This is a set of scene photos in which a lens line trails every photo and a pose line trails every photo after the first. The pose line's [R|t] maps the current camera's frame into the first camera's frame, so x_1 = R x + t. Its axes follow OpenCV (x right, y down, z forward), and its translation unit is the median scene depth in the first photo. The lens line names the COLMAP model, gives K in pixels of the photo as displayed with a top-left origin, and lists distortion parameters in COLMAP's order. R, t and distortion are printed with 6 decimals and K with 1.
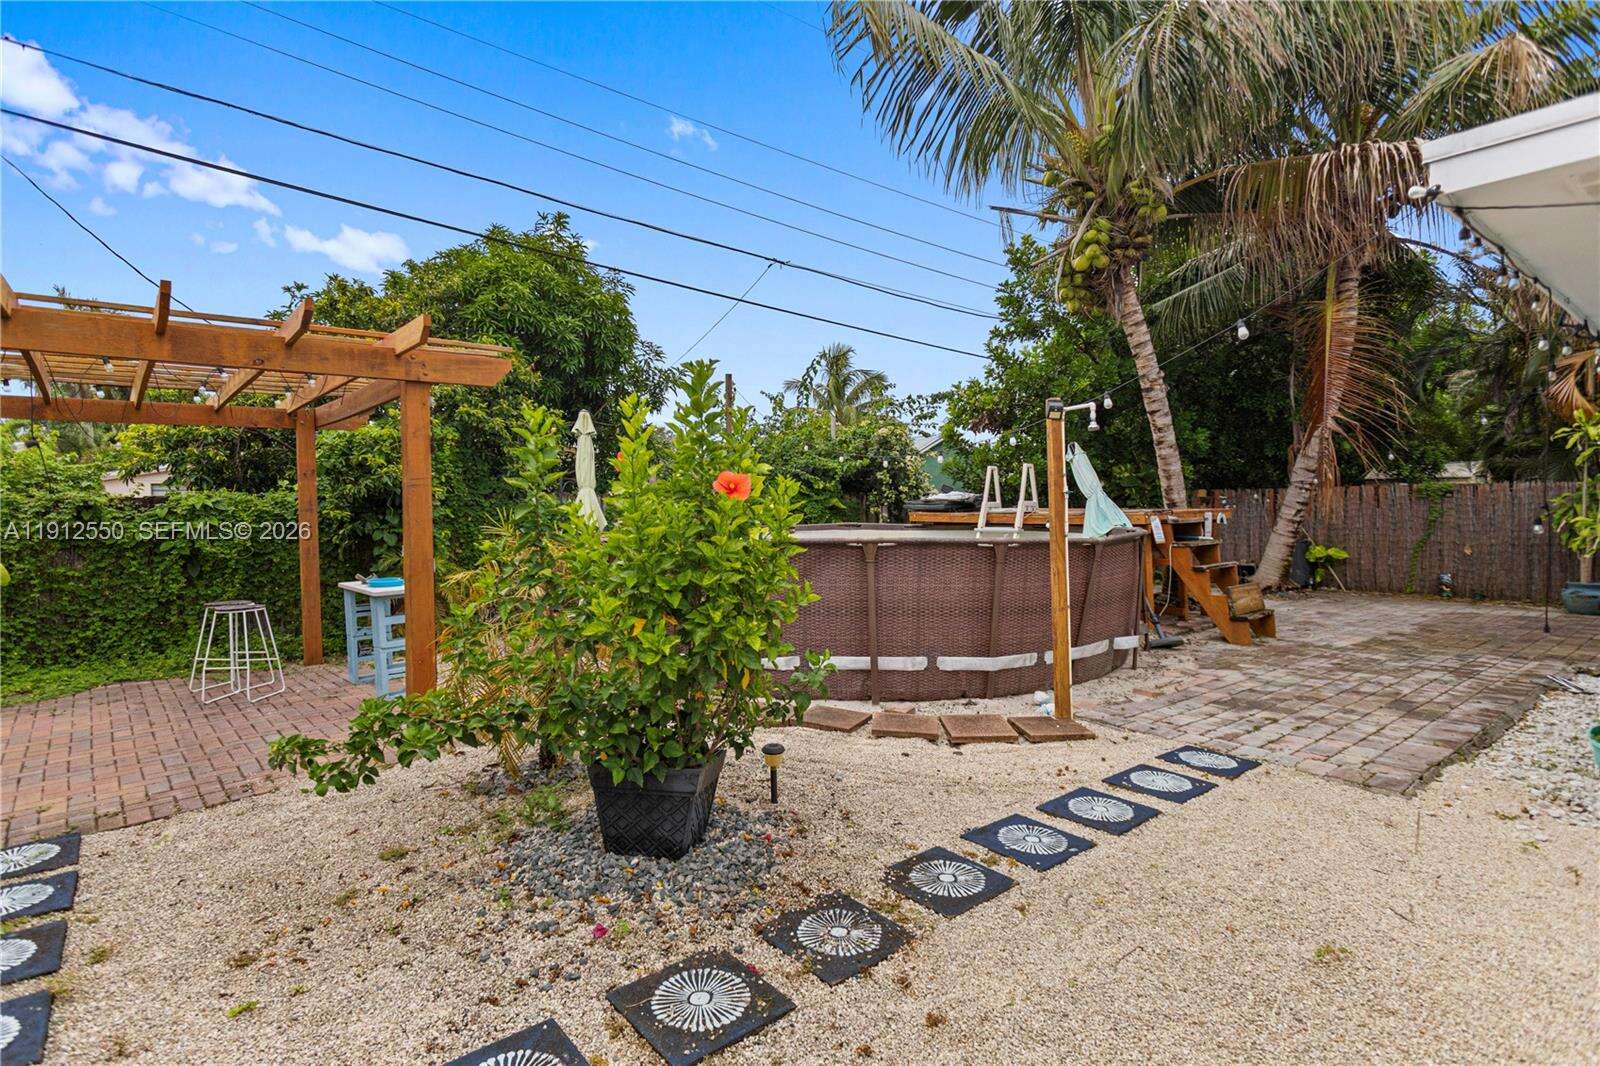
lens RADIAL K [[794.9, 0, 795.9], [0, 794.9, 526.5], [0, 0, 1]] dist [0.004061, 0.001049]
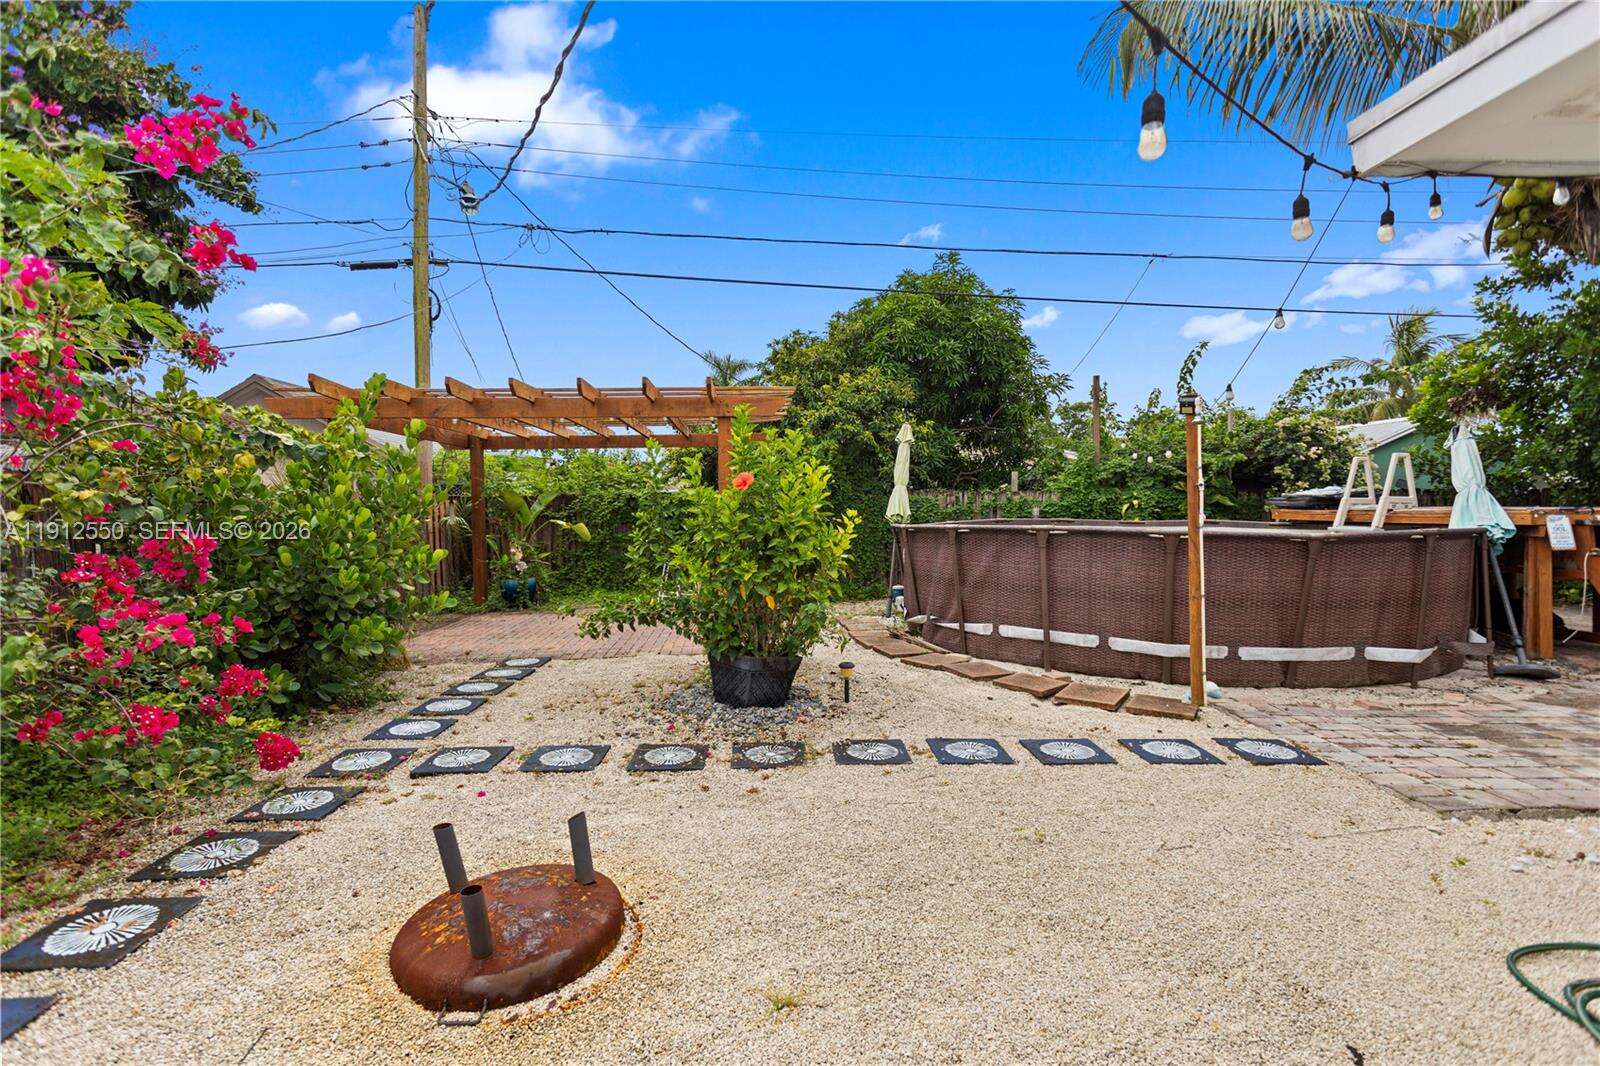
lens RADIAL K [[773.4, 0, 796.4], [0, 773.4, 539.0], [0, 0, 1]] dist [0.010100, 0.000192]
pose [[0.791560, 0.035166, -0.610079, 0.284321], [-0.024085, 0.999362, 0.026355, 0.006987], [0.610617, -0.006168, 0.791902, -0.060068]]
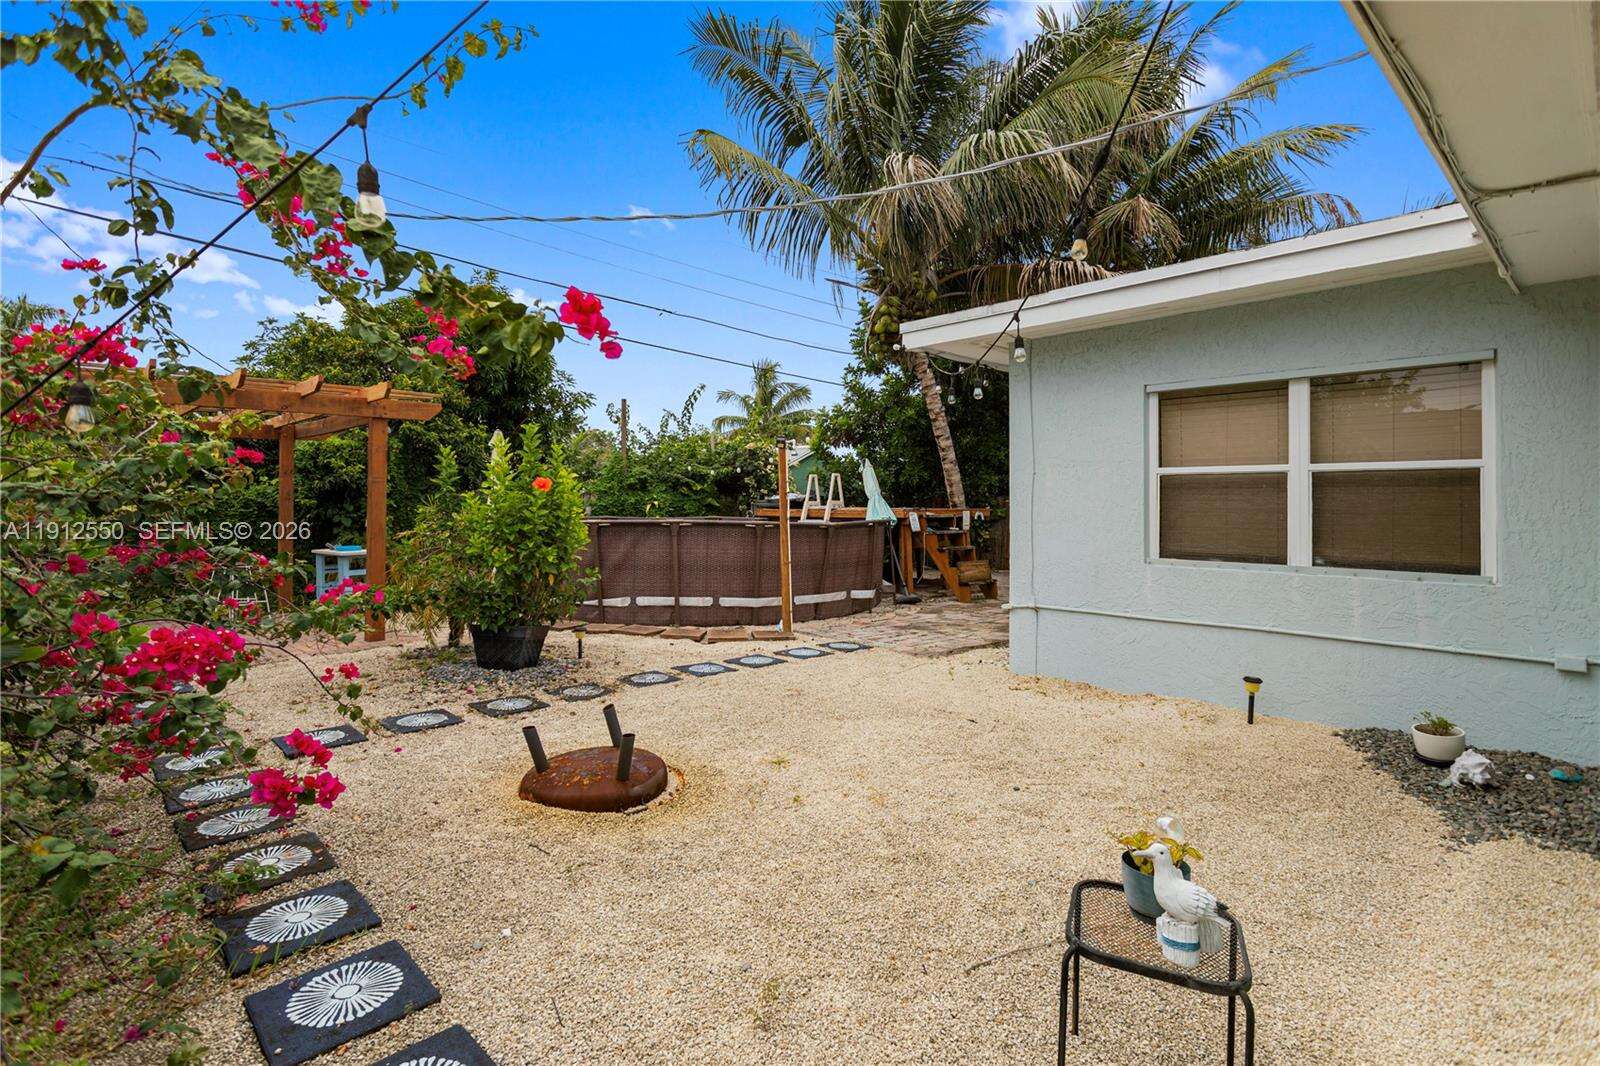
lens RADIAL K [[786.6, 0, 799.8], [0, 786.6, 488.1], [0, 0, 1]] dist [0.020737, 0.000153]
pose [[0.997186, 0.015329, 0.073383, 0.128652], [-0.011404, 0.998497, -0.053613, 0.018365], [-0.074094, 0.052625, 0.995862, -0.326370]]
